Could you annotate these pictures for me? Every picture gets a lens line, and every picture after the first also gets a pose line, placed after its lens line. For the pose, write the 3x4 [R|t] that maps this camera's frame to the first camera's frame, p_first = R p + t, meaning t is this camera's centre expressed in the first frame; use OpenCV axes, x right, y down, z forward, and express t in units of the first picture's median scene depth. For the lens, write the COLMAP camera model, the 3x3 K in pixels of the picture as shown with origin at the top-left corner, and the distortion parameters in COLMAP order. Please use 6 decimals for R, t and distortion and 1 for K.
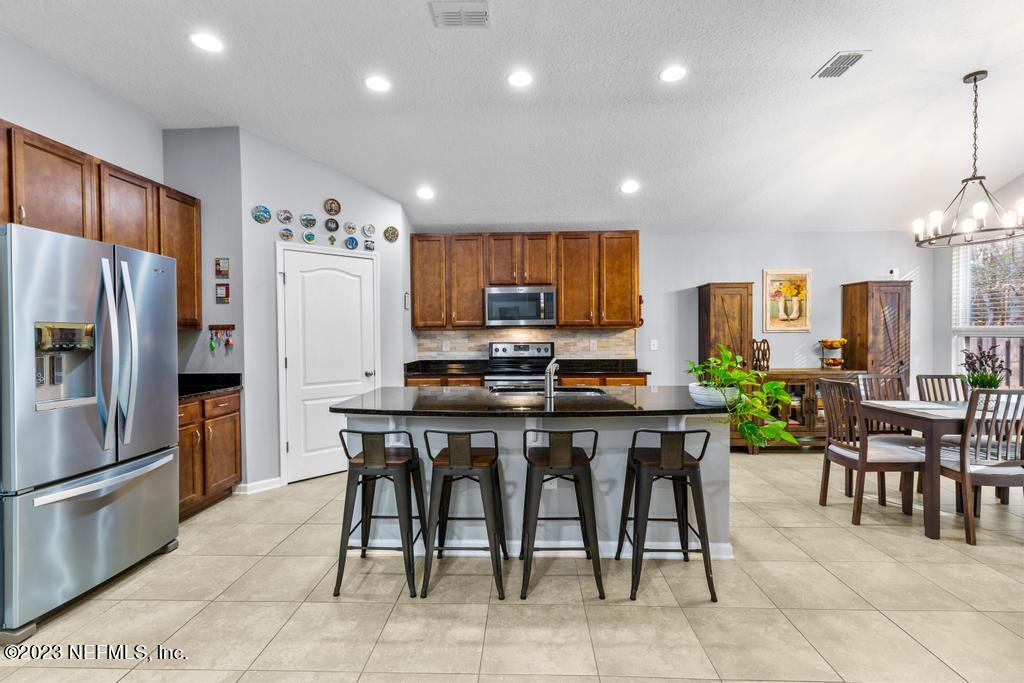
lens RADIAL K [[460.6, 0, 514.3], [0, 460.6, 338.5], [0, 0, 1]] dist [-0.010611, 0.000254]
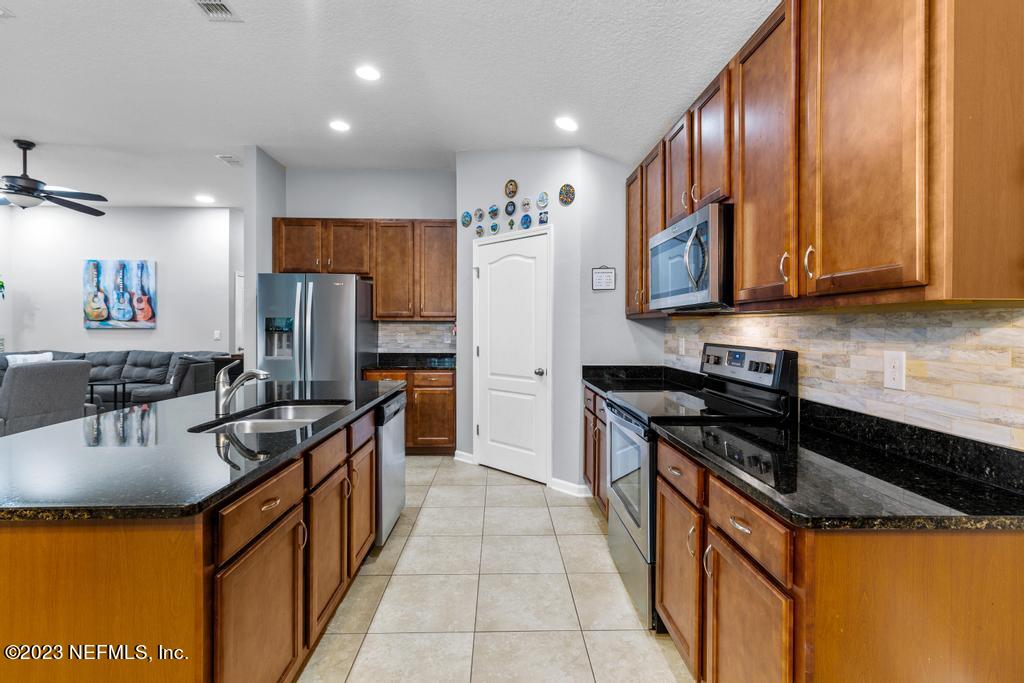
lens RADIAL K [[460.6, 0, 512.6], [0, 460.6, 331.1], [0, 0, 1]] dist [-0.010611, 0.000254]
pose [[0.053756, 0.015030, -0.998441, 0.542322], [-0.017159, 0.999753, 0.014126, -0.009887], [0.998407, 0.016373, 0.054001, 0.955150]]
